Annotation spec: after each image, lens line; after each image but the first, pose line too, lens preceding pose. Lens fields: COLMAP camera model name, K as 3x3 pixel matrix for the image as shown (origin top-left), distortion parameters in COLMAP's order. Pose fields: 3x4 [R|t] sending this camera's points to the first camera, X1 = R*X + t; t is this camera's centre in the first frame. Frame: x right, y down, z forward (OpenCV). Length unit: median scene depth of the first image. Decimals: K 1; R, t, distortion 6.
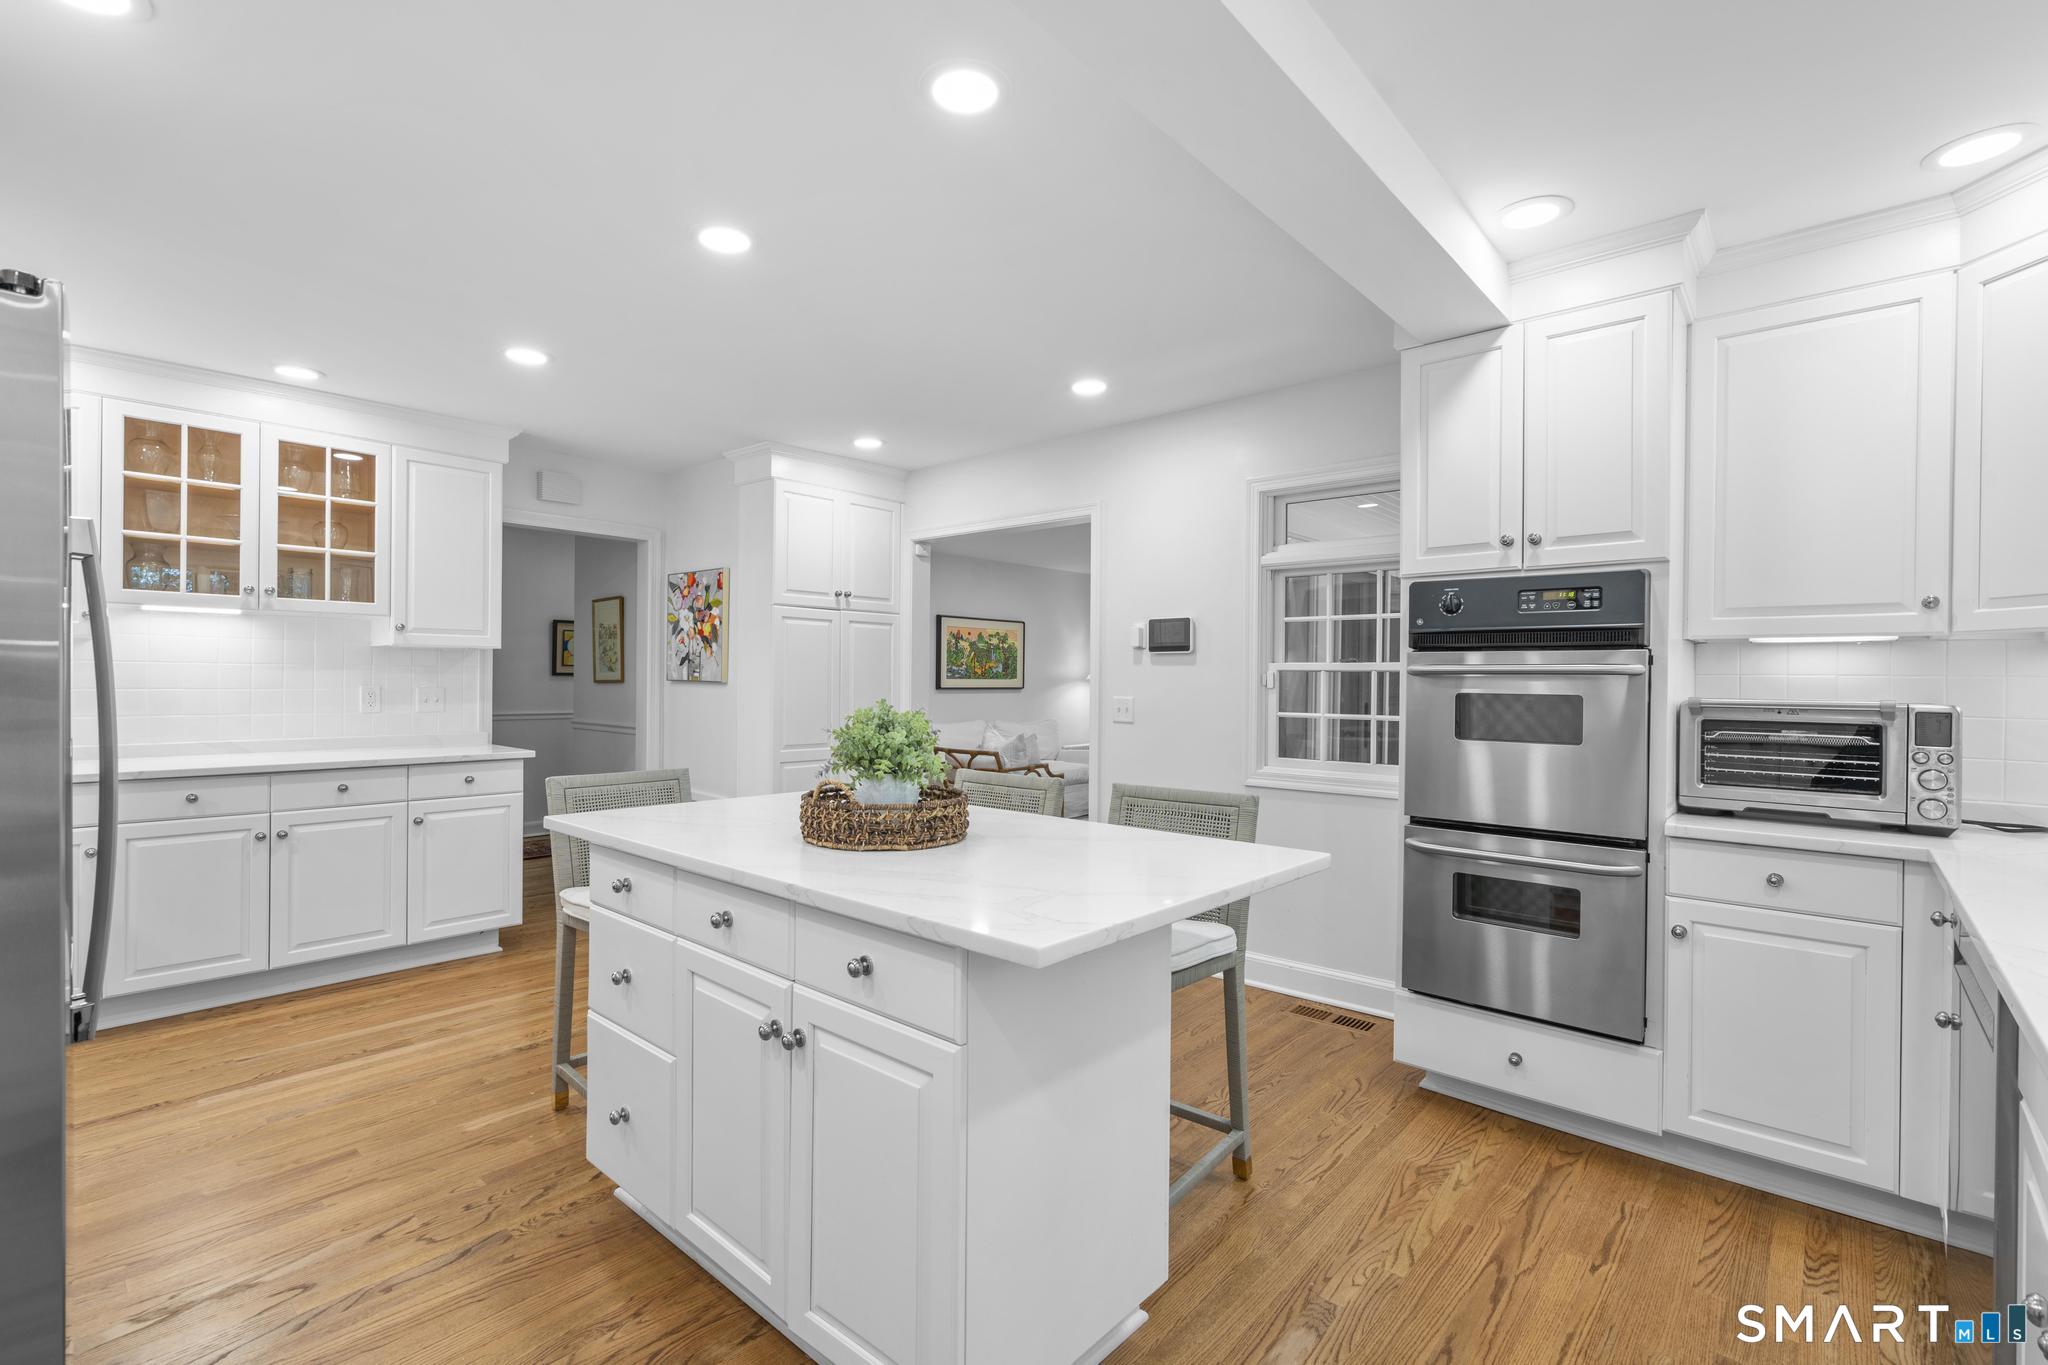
lens RADIAL K [[919.7, 0, 1020.3], [0, 919.7, 679.5], [0, 0, 1]] dist [-0.010000, 0.005232]
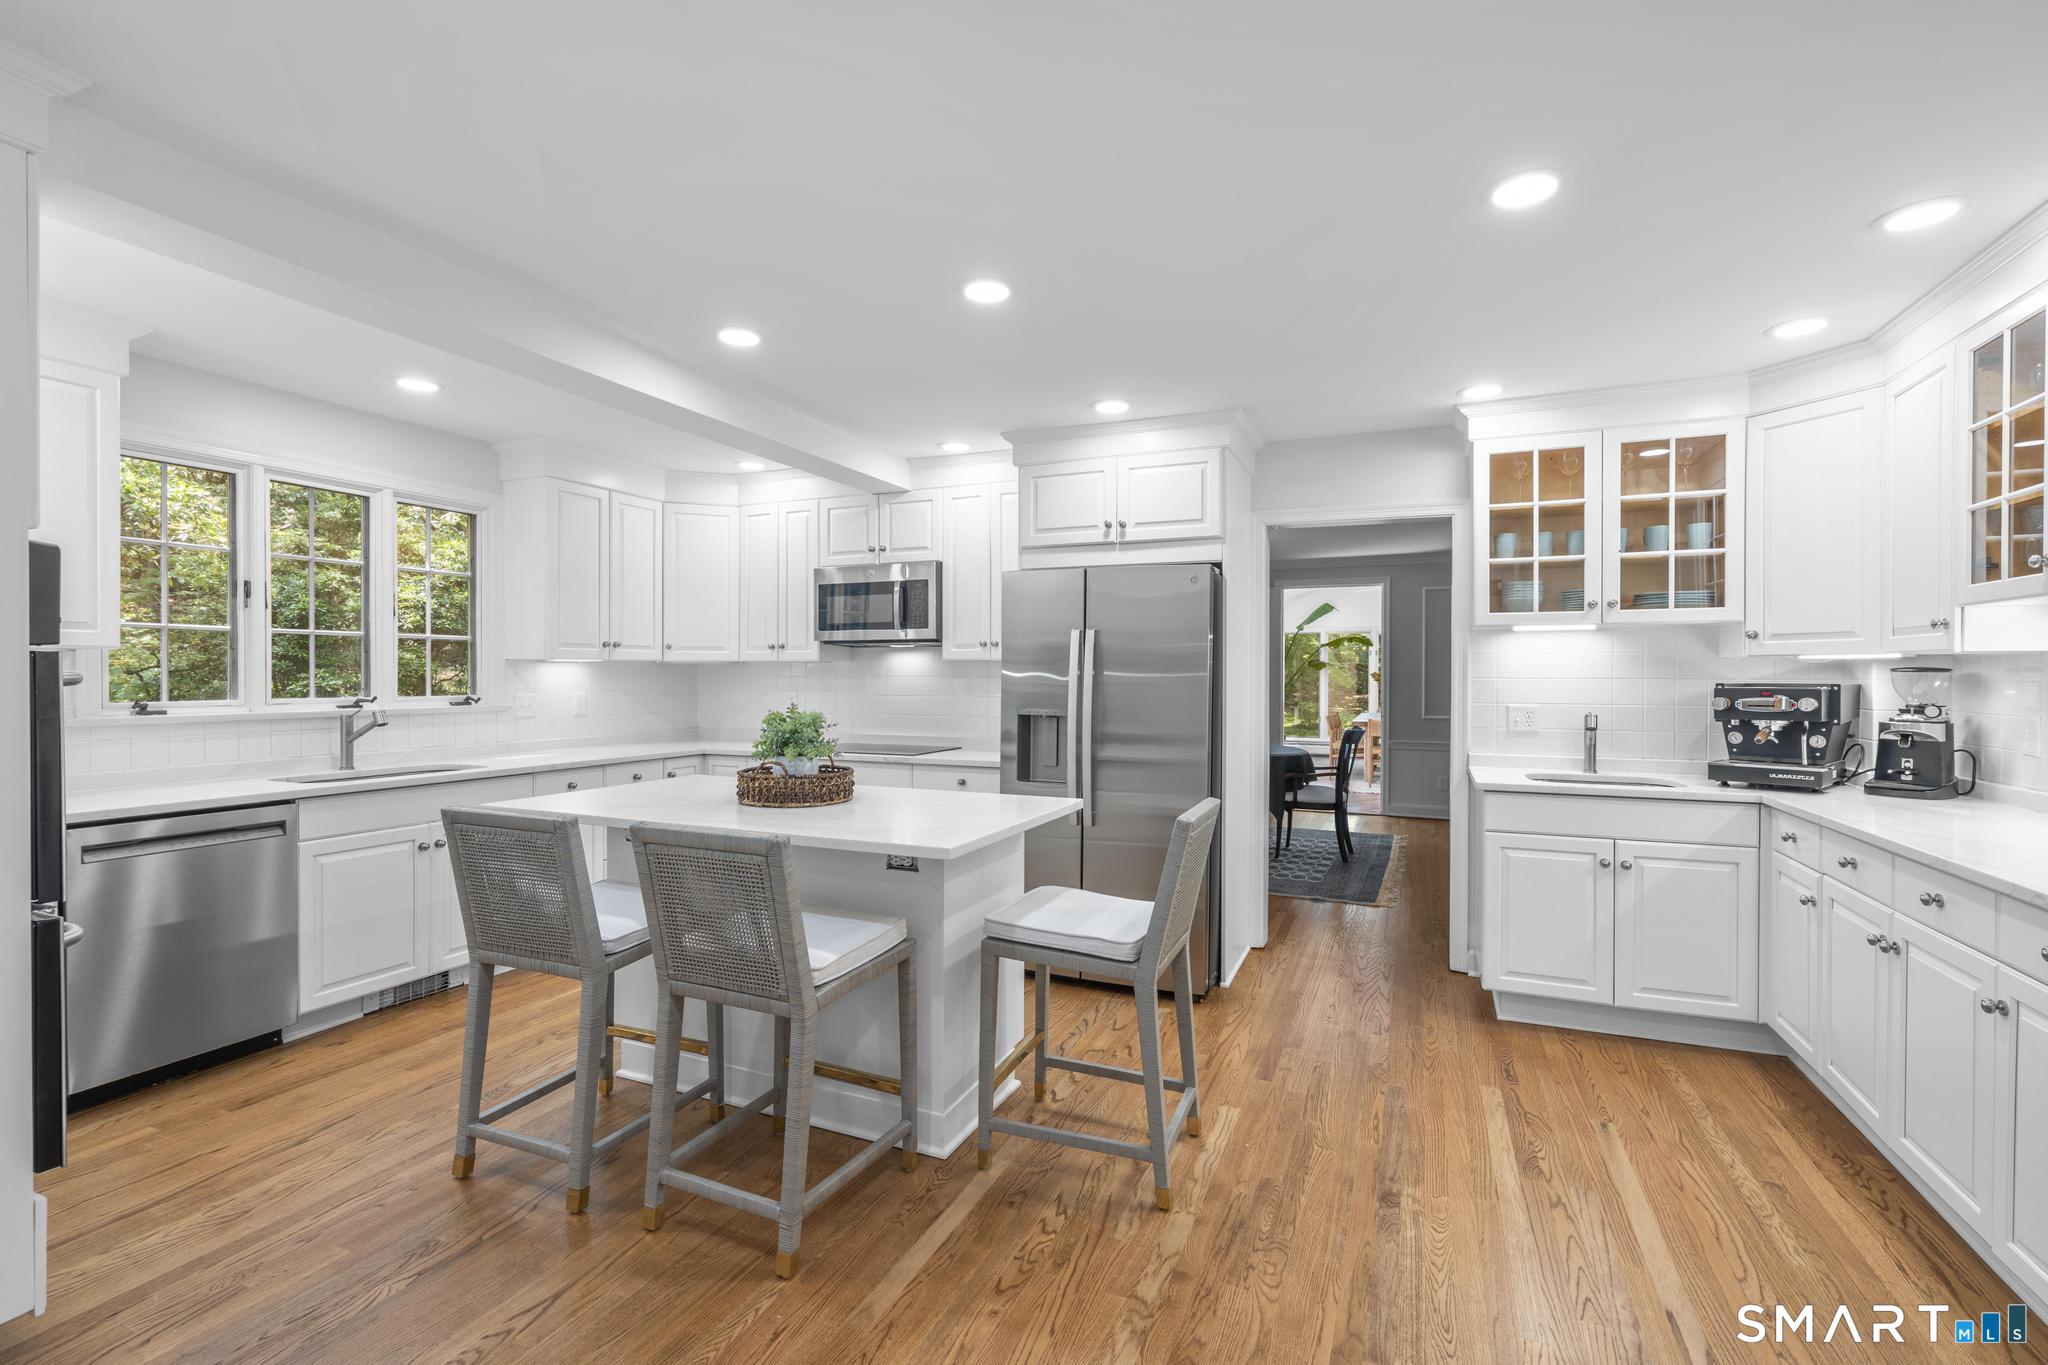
lens RADIAL K [[919.7, 0, 1020.3], [0, 919.7, 679.5], [0, 0, 1]] dist [-0.010000, 0.005232]
pose [[-0.950010, -0.008966, -0.312092, -0.013903], [-0.011049, 0.999927, 0.004908, -0.014022], [0.312025, 0.008111, -0.950039, 1.159937]]
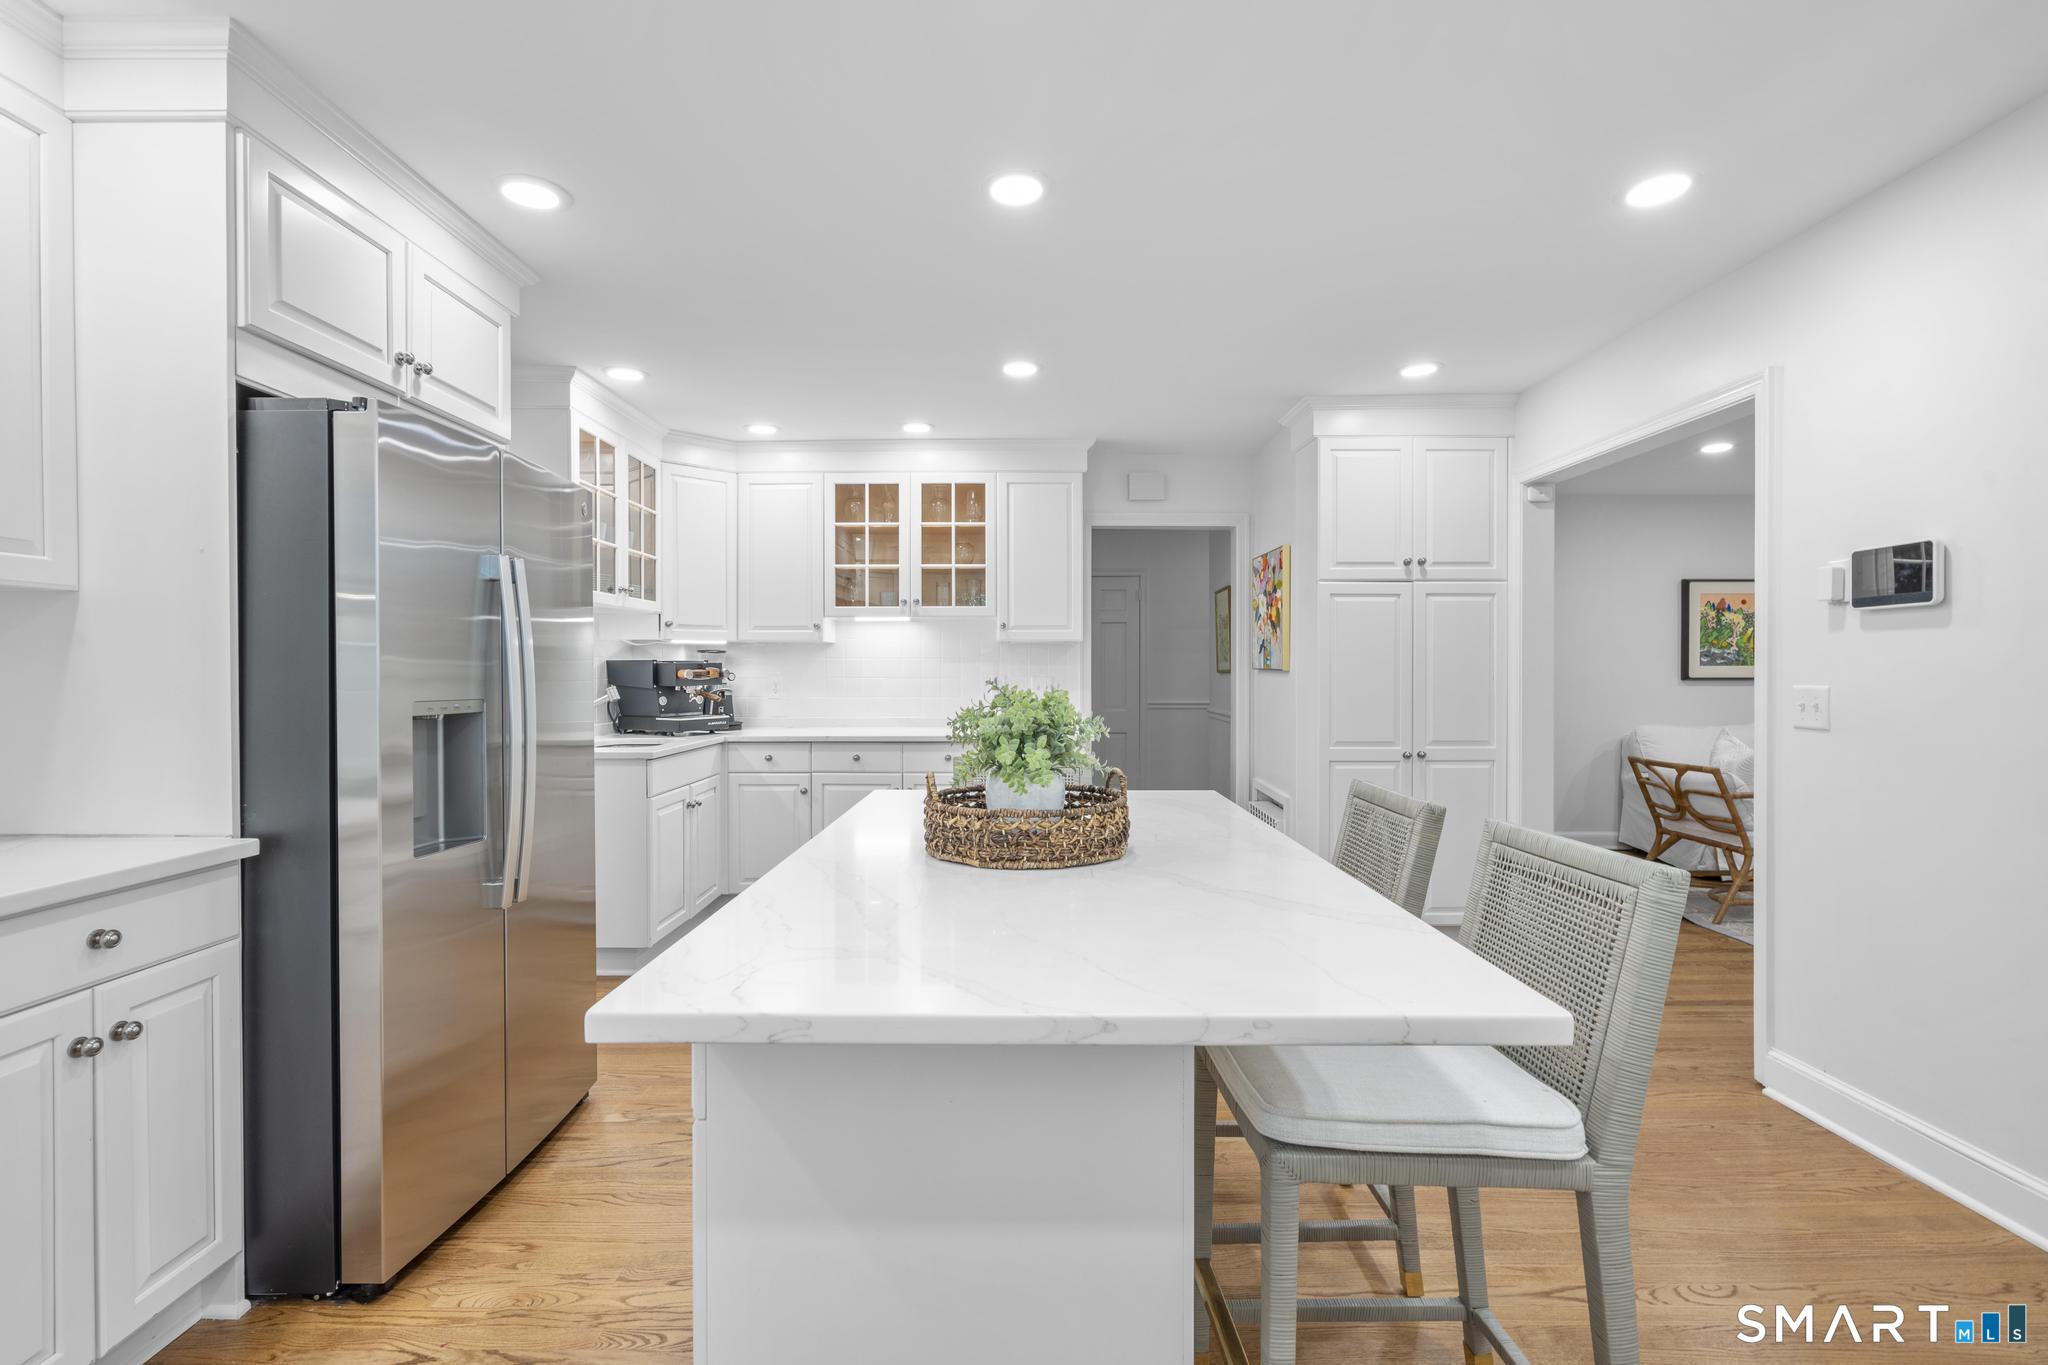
lens RADIAL K [[919.7, 0, 1020.3], [0, 919.7, 679.5], [0, 0, 1]] dist [-0.010000, 0.005232]
pose [[0.662931, -0.002848, -0.748675, 0.213616], [0.006927, 0.999973, 0.002329, 0.009523], [0.748649, -0.006730, 0.662933, 0.215493]]
